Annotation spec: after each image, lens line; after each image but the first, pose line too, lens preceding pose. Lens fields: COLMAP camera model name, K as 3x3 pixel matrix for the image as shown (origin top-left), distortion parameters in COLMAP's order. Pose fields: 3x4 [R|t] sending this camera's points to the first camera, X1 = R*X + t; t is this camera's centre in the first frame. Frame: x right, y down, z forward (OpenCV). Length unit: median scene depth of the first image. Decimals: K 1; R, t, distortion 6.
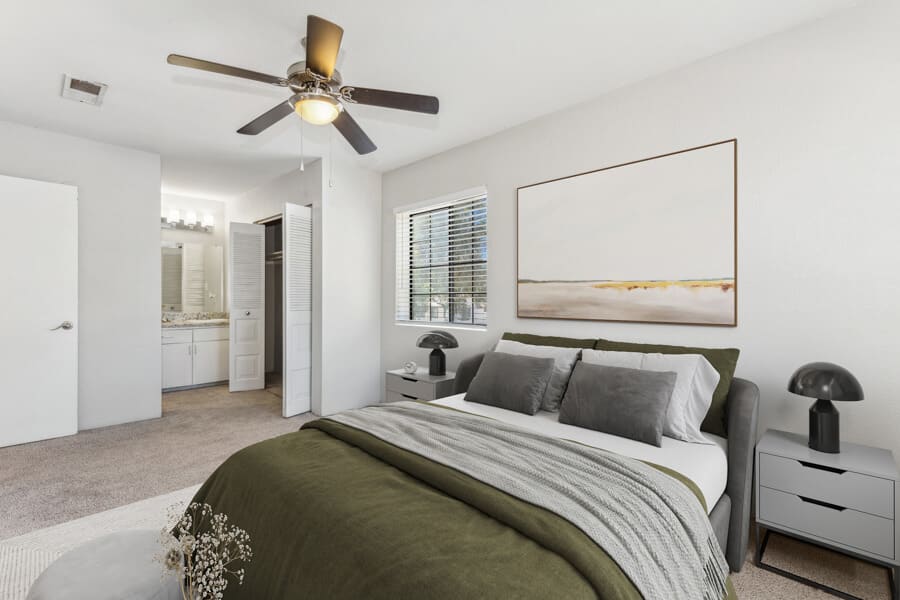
lens RADIAL K [[406.0, 0, 438.1], [0, 406.0, 298.3], [0, 0, 1]] dist [0.014155, -0.000319]
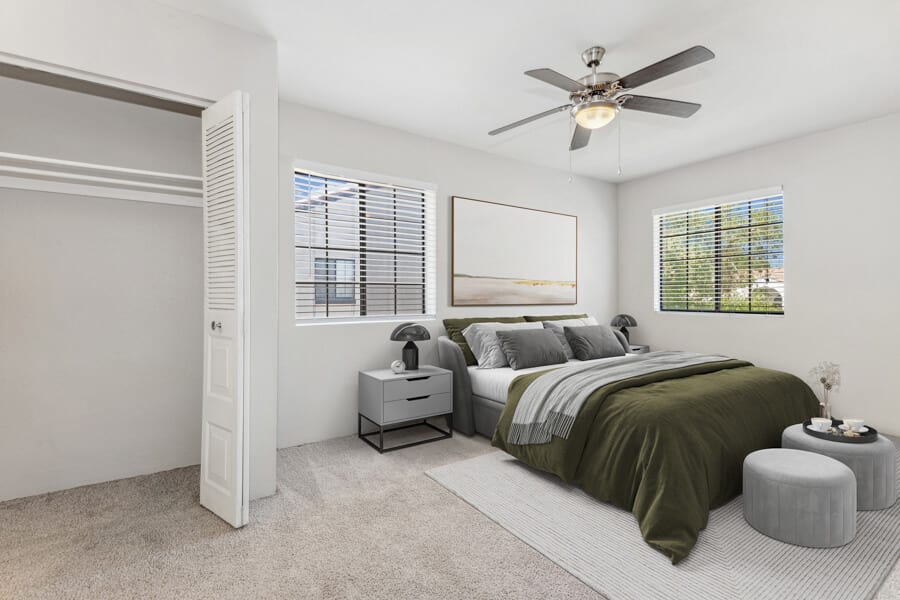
lens RADIAL K [[406.0, 0, 438.1], [0, 406.0, 298.3], [0, 0, 1]] dist [0.014155, -0.000319]
pose [[0.208187, -0.015568, 0.977965, -0.966529], [-0.006519, 0.999829, 0.017304, 0.004530], [-0.978067, -0.009978, 0.208050, 0.802614]]
